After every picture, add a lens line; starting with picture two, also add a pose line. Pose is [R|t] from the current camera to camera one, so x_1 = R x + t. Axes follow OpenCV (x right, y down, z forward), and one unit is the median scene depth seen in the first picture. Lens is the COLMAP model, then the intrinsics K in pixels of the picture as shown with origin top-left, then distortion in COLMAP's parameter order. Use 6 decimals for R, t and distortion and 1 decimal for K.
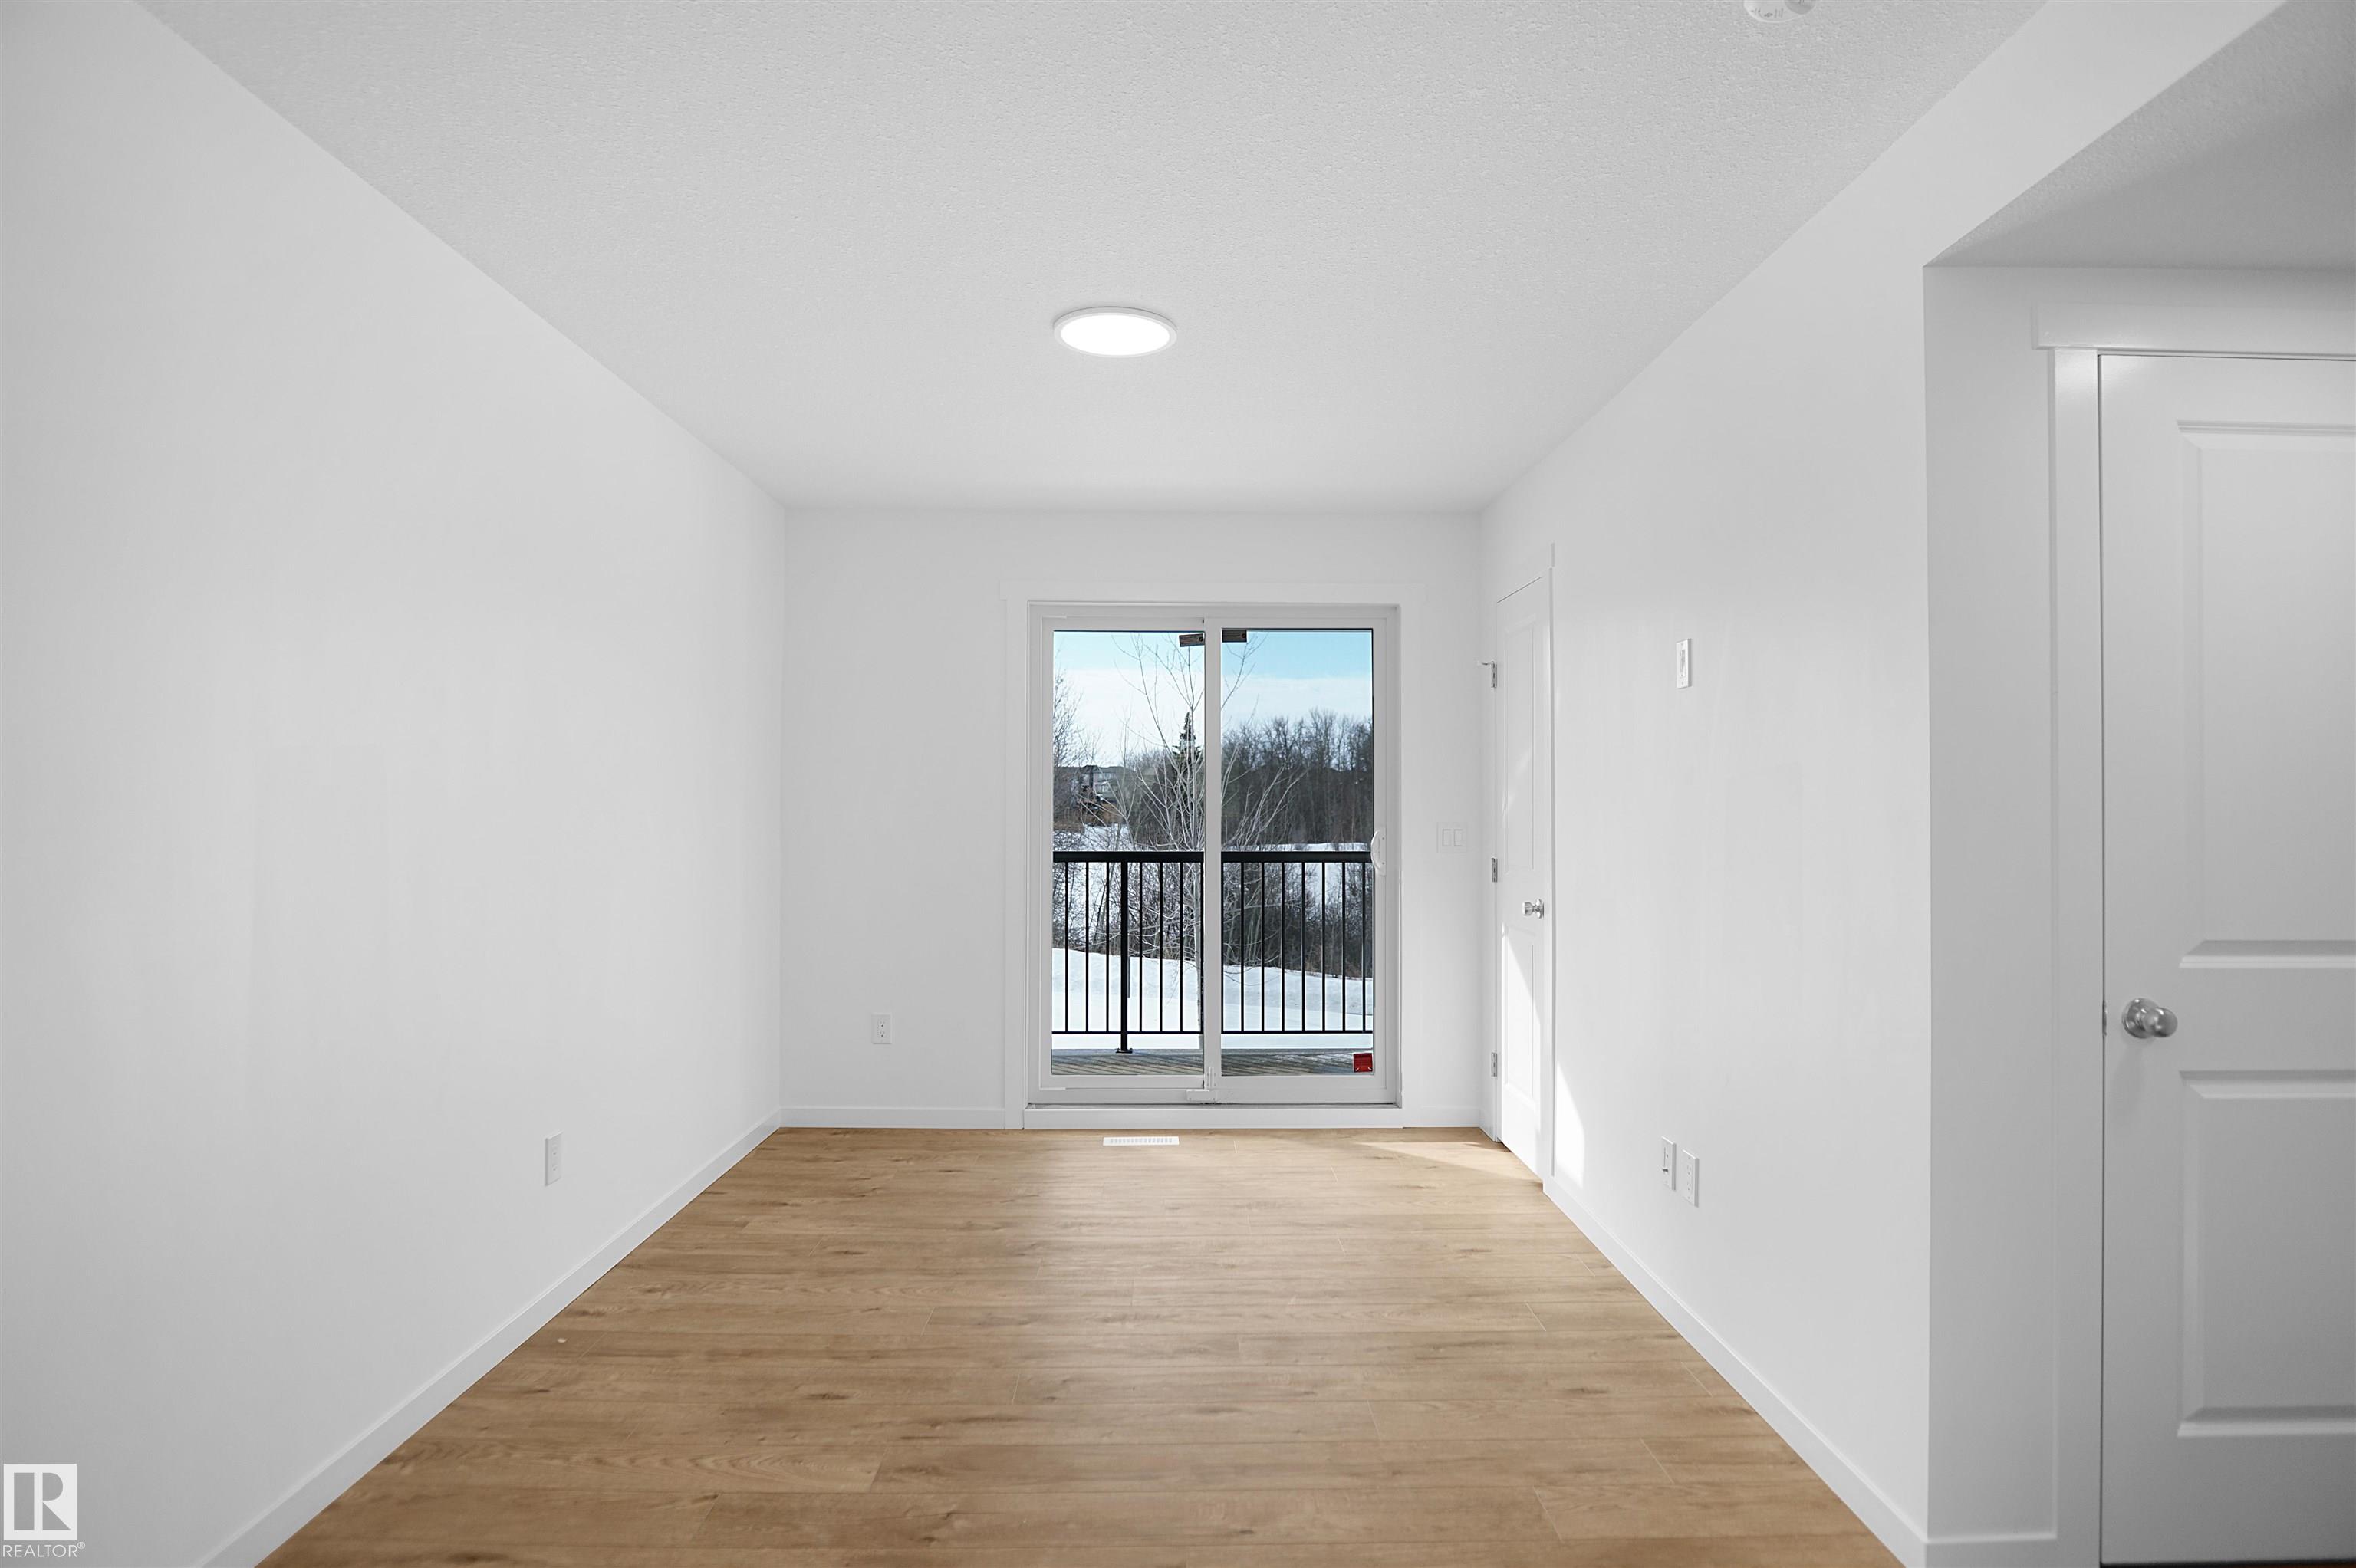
lens RADIAL K [[1306.0, 0, 1178.0], [0, 1306.0, 784.0], [0, 0, 1]] dist [-0.037601, 0.012893]
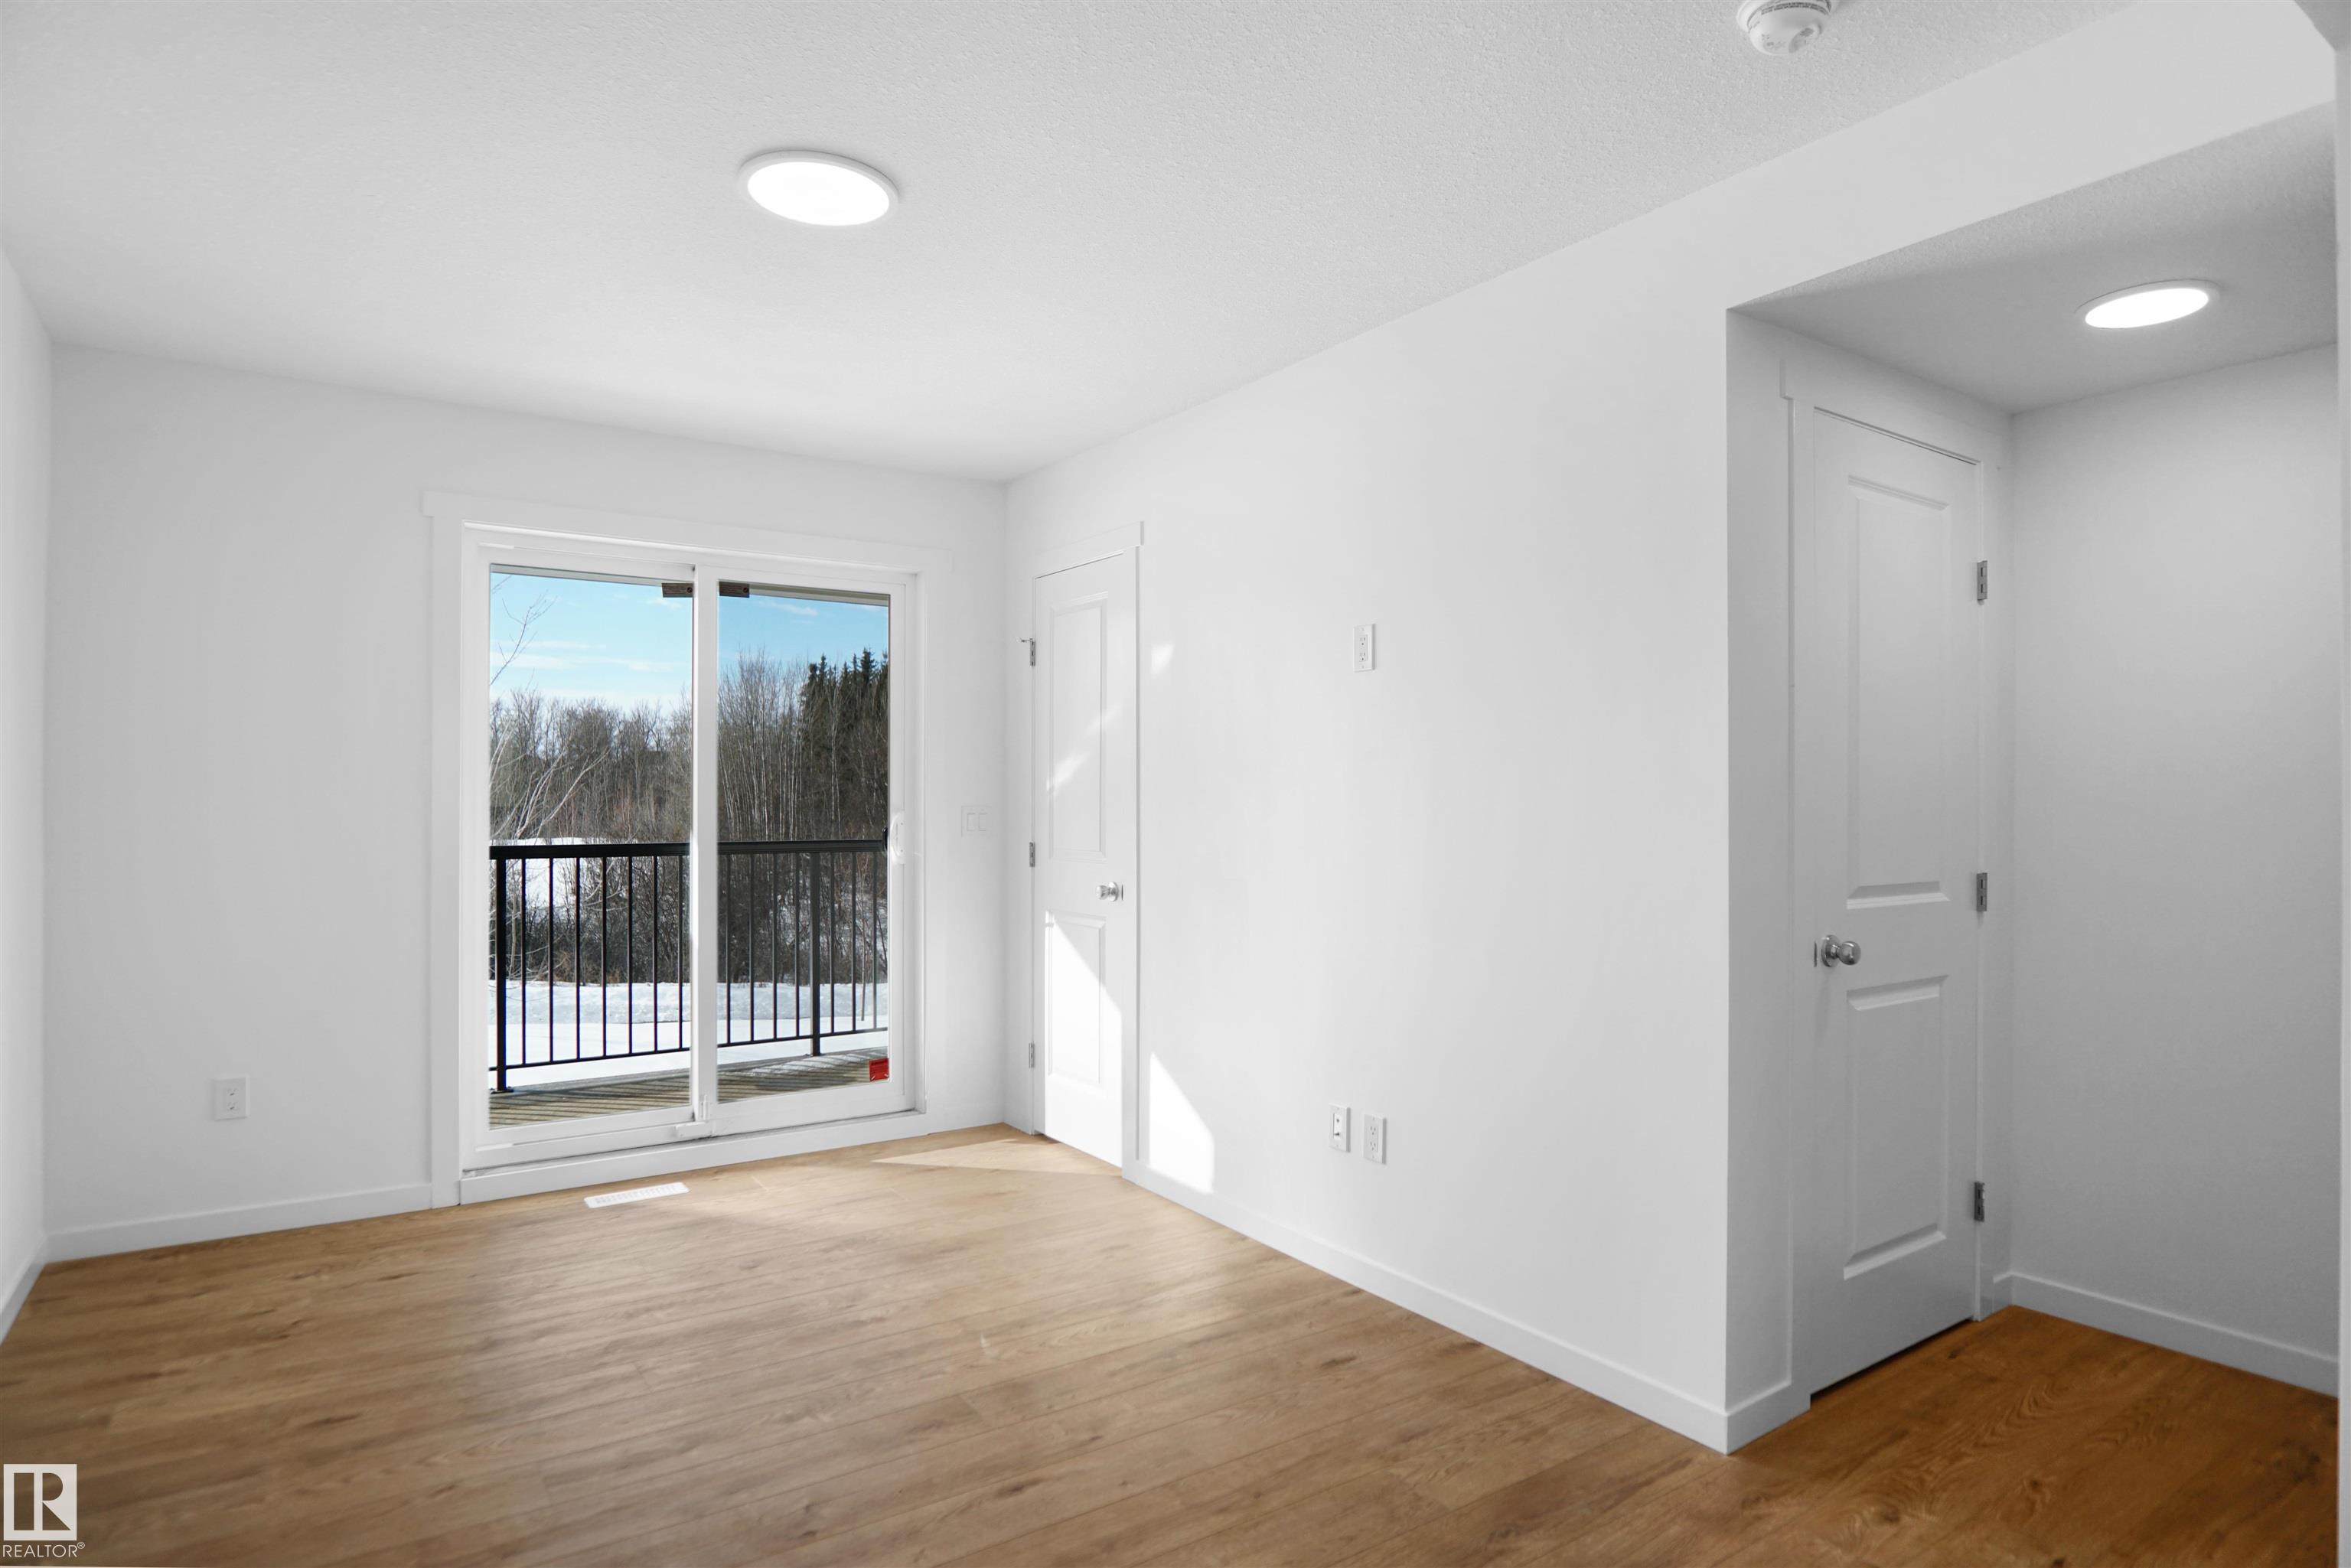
lens RADIAL K [[1303.3, 0, 1175.5], [0, 1303.3, 784.0], [0, 0, 1]] dist [-0.037601, 0.012893]
pose [[0.827111, 0.005008, 0.562016, -0.215722], [-0.008538, 0.999957, 0.003655, 0.009485], [-0.561973, -0.007821, 0.827118, 0.143397]]
